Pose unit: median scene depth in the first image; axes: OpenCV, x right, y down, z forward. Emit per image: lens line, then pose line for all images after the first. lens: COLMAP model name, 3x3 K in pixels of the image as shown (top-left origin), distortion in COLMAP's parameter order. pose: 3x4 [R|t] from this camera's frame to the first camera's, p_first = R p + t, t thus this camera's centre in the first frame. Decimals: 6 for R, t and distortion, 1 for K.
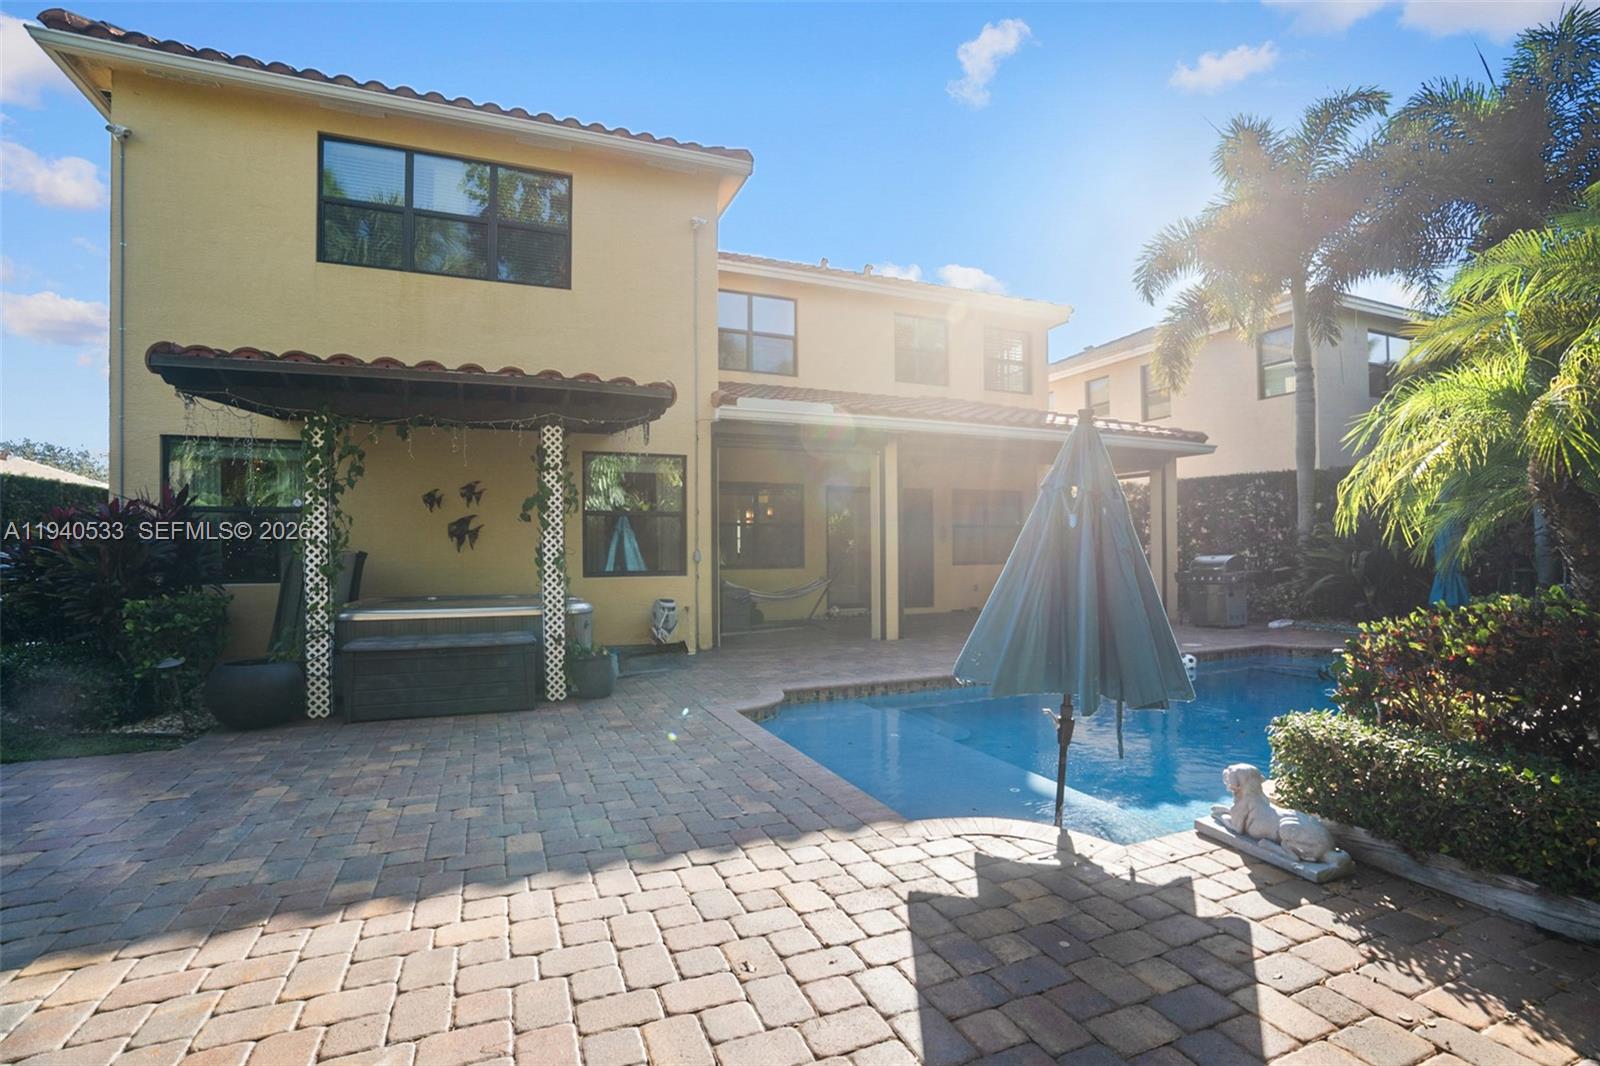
lens RADIAL K [[752.3, 0, 806.5], [0, 752.3, 544.1], [0, 0, 1]] dist [-0.057569, 0.019448]
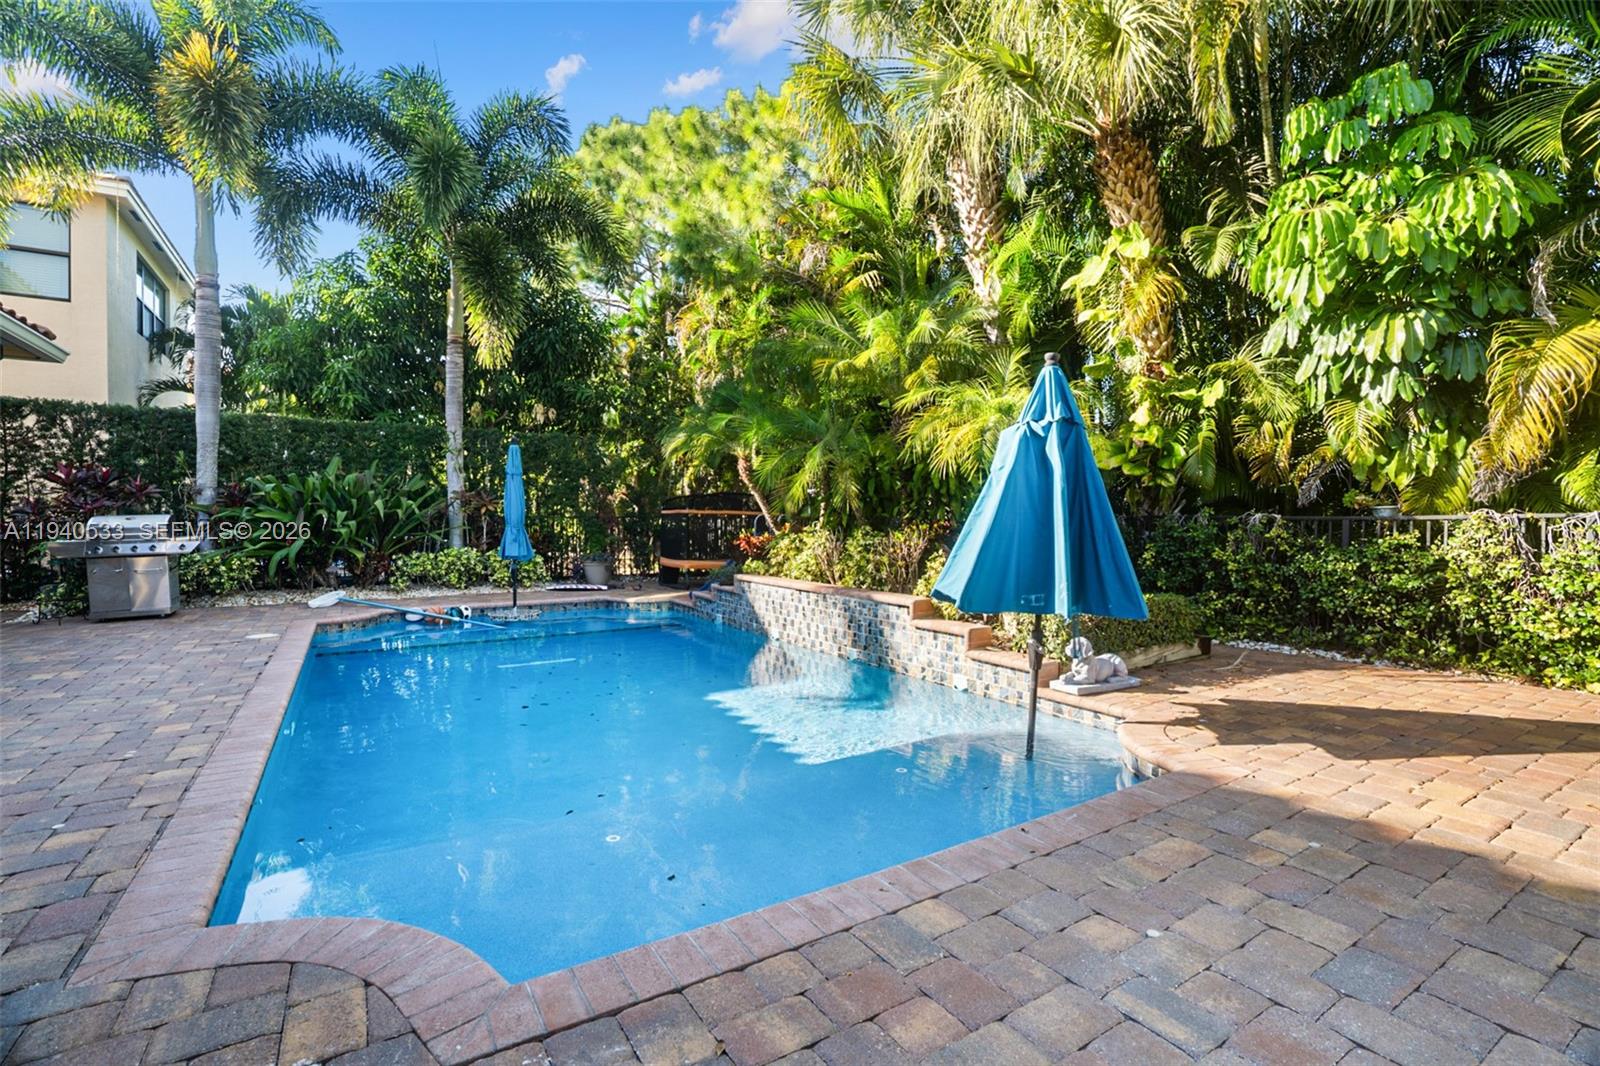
lens RADIAL K [[752.3, 0, 825.3], [0, 752.3, 522.1], [0, 0, 1]] dist [-0.057569, 0.019448]
pose [[-0.162940, -0.003547, 0.986630, -0.586329], [0.002220, 0.999990, 0.003962, 0.063622], [-0.986633, 0.002836, -0.162931, 1.390232]]
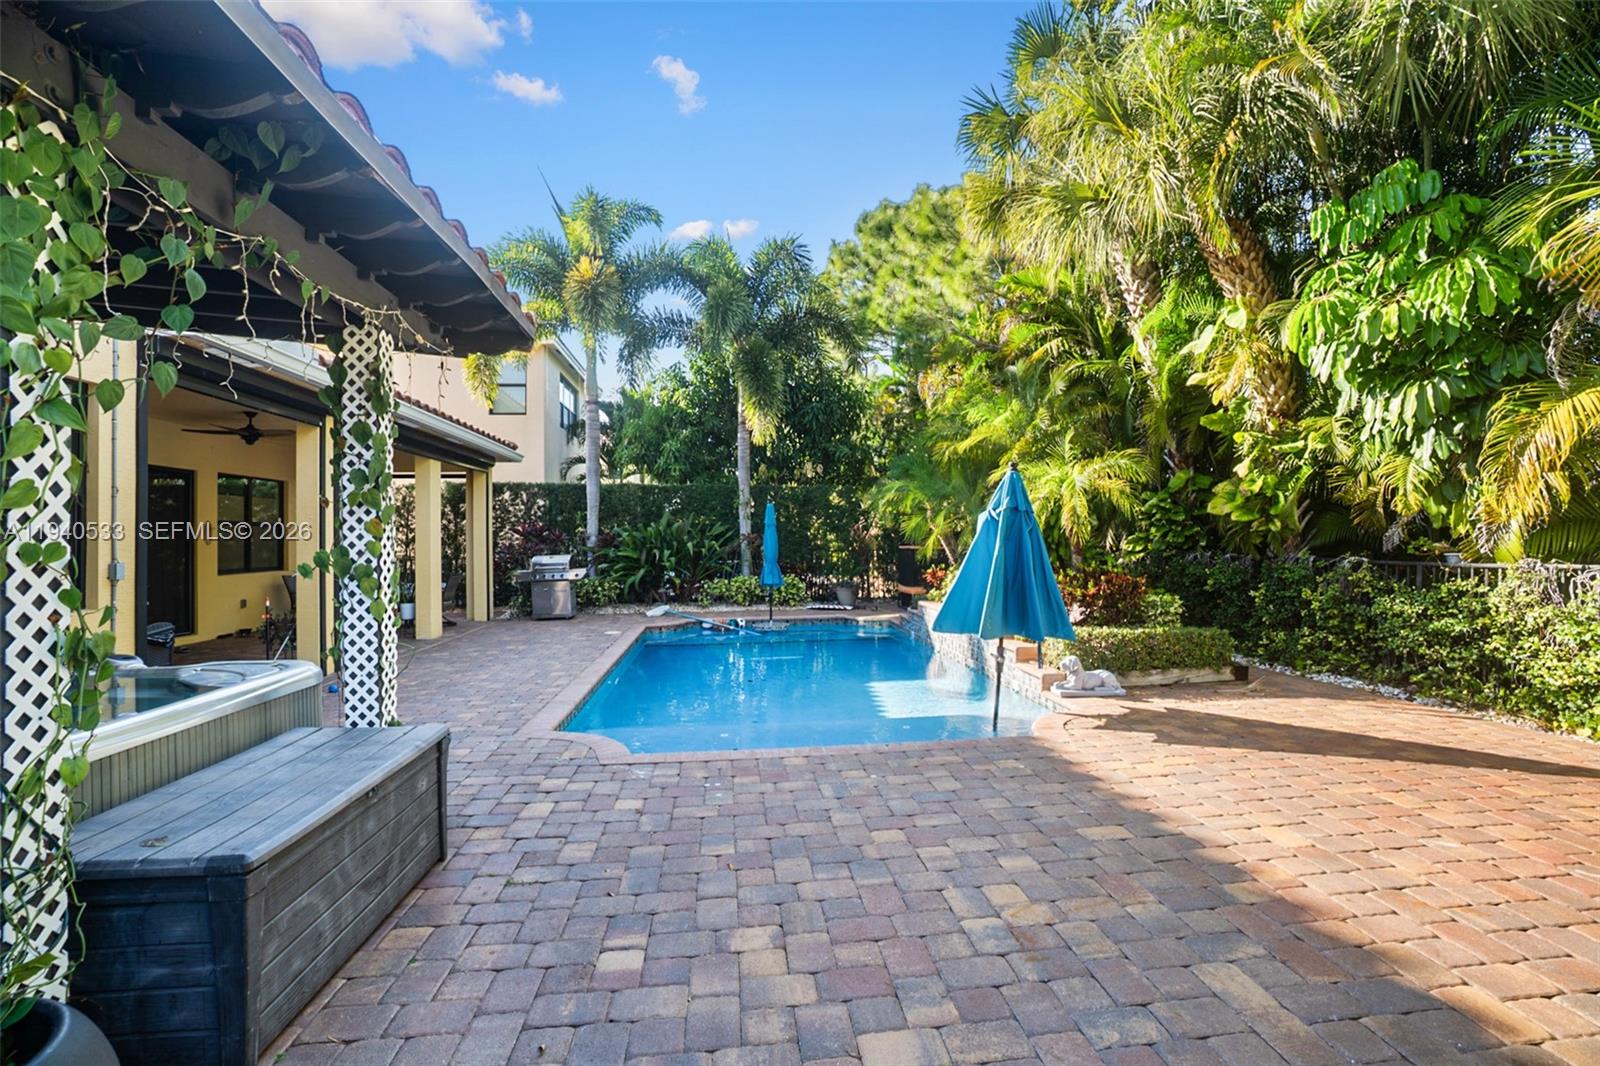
lens RADIAL K [[752.3, 0, 815.3], [0, 752.3, 529.7], [0, 0, 1]] dist [-0.057569, 0.019448]
pose [[0.275940, 0.010888, 0.961113, -1.203831], [0.011232, 0.999831, -0.014551, -0.006096], [-0.961109, 0.014810, 0.275771, 0.888897]]
